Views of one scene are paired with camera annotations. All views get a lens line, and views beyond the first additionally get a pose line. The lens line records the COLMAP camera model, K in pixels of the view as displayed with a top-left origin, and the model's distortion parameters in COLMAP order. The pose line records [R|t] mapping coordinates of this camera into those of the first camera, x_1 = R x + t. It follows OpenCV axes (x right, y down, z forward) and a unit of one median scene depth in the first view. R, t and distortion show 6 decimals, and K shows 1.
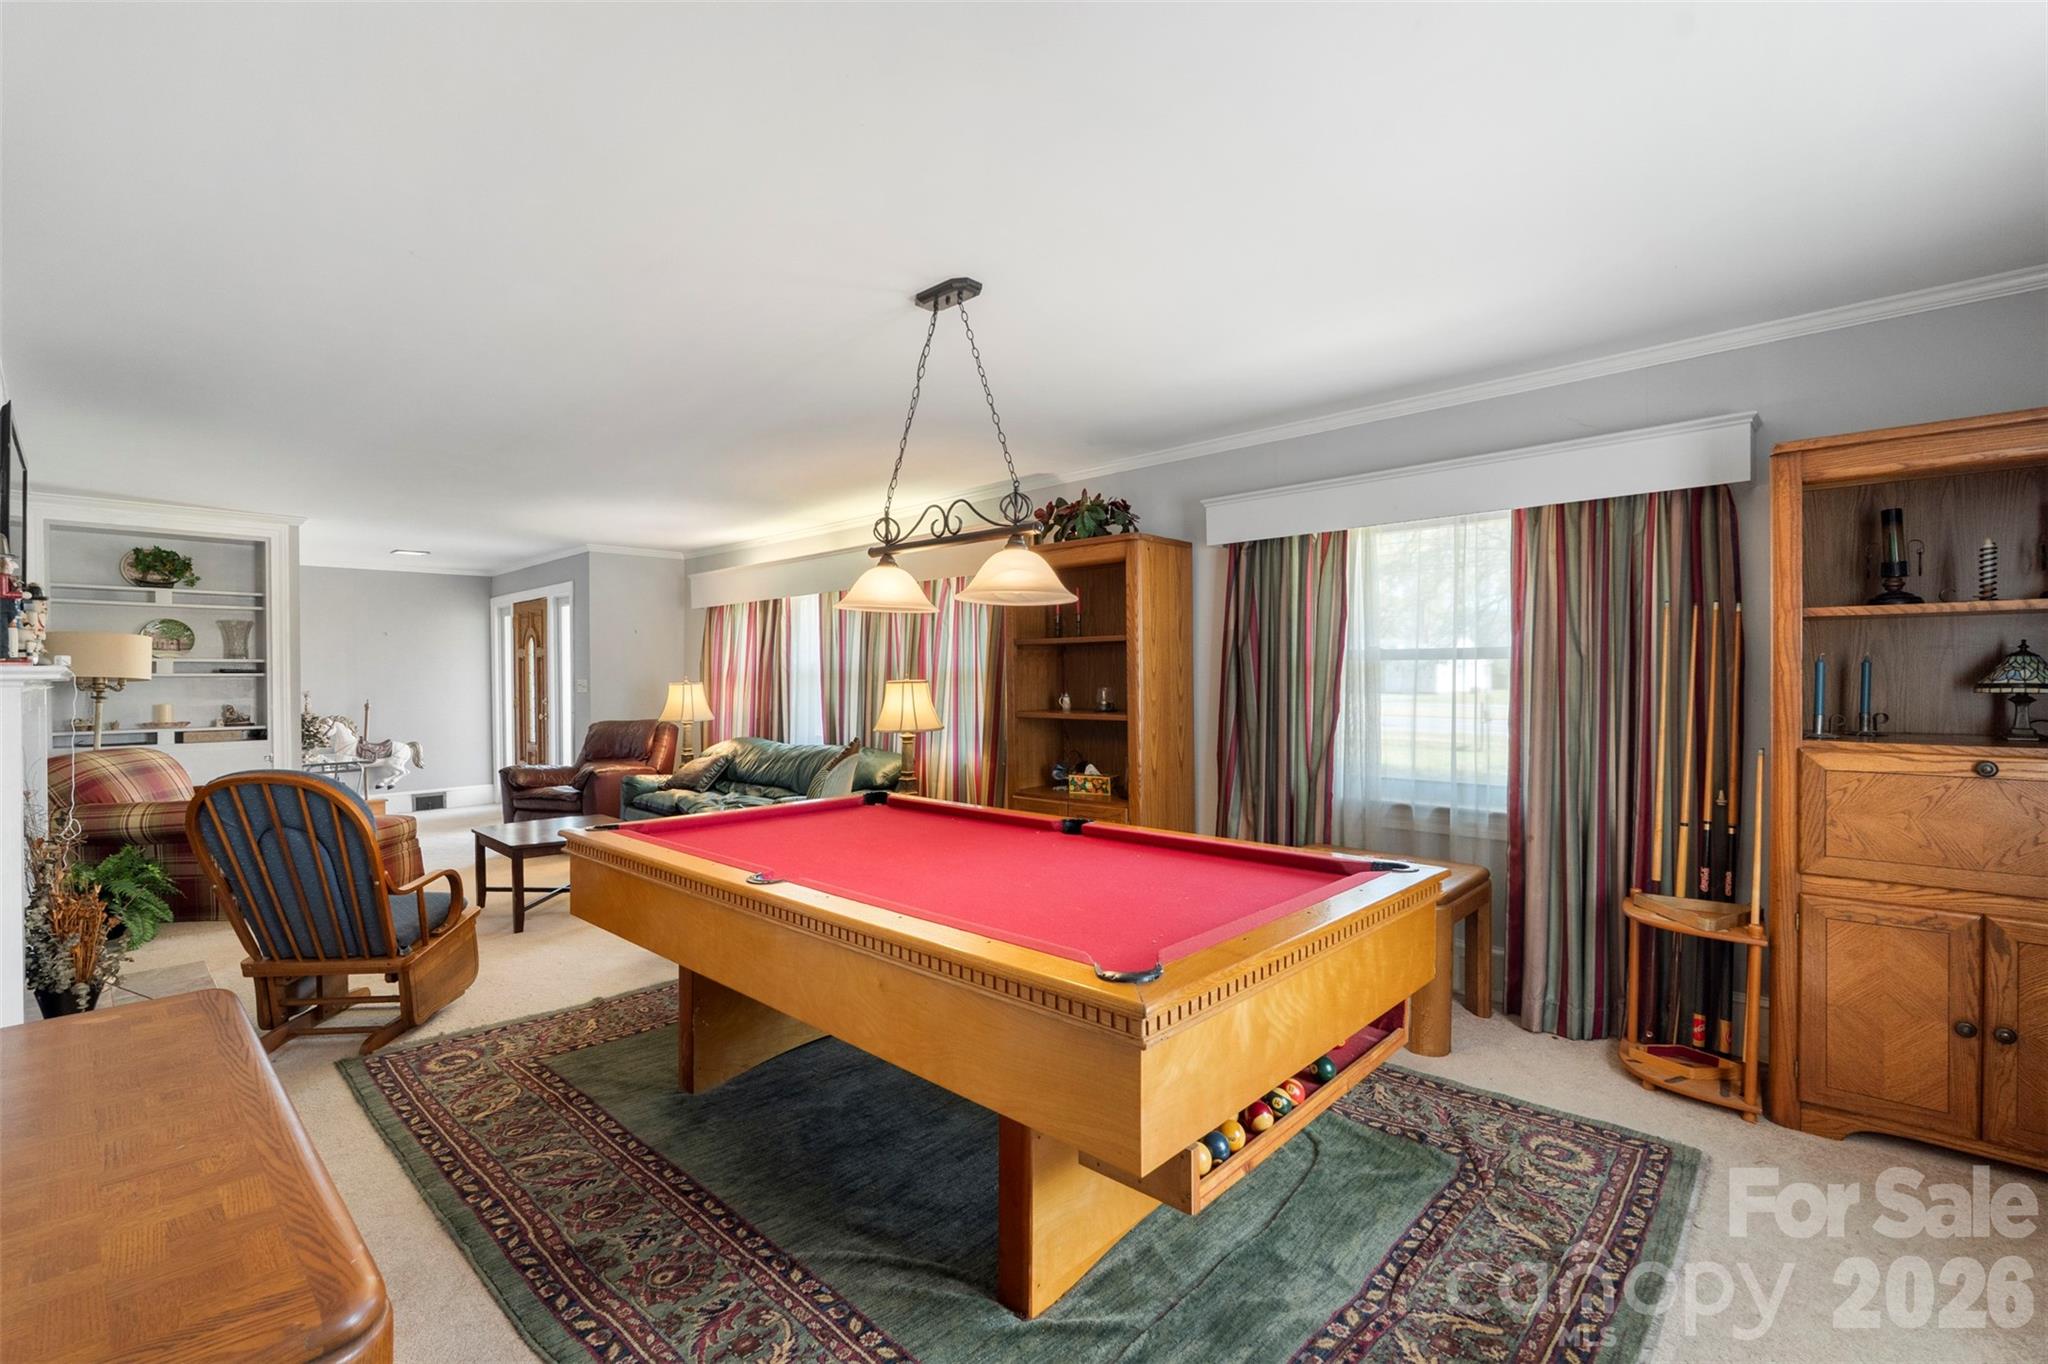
lens RADIAL K [[899.6, 0, 1015.3], [0, 899.6, 675.6], [0, 0, 1]] dist [-0.010982, -0.000462]
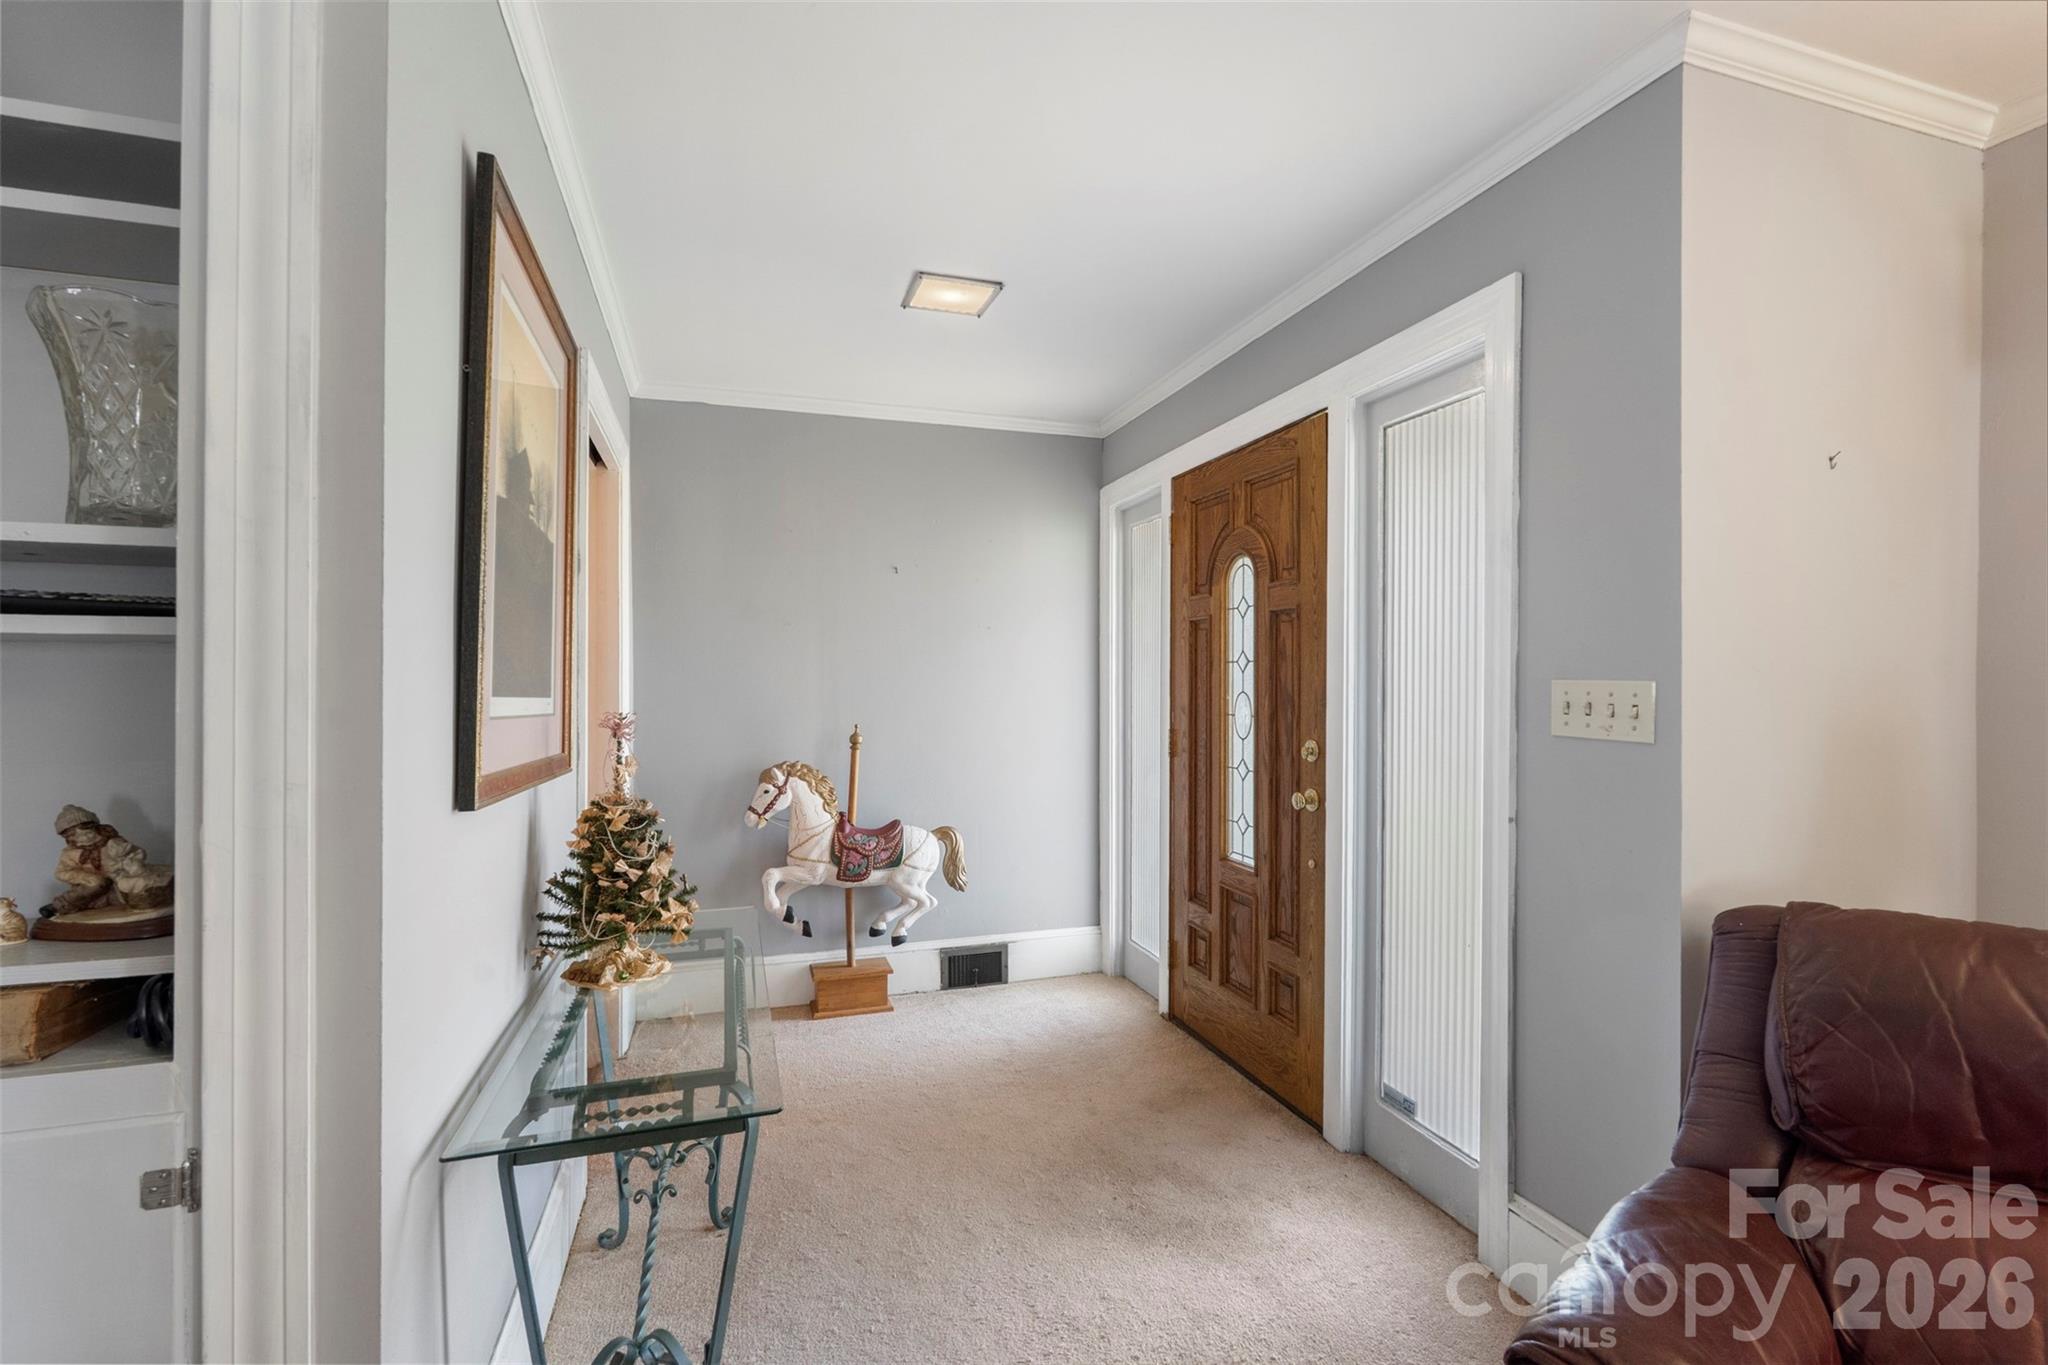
lens RADIAL K [[899.6, 0, 1021.6], [0, 899.6, 681.6], [0, 0, 1]] dist [-0.010982, -0.000462]
pose [[0.882757, 0.008656, -0.469750, -0.453504], [-0.009929, 0.999951, -0.000233, 0.005580], [0.469725, 0.004870, 0.882800, 0.658663]]
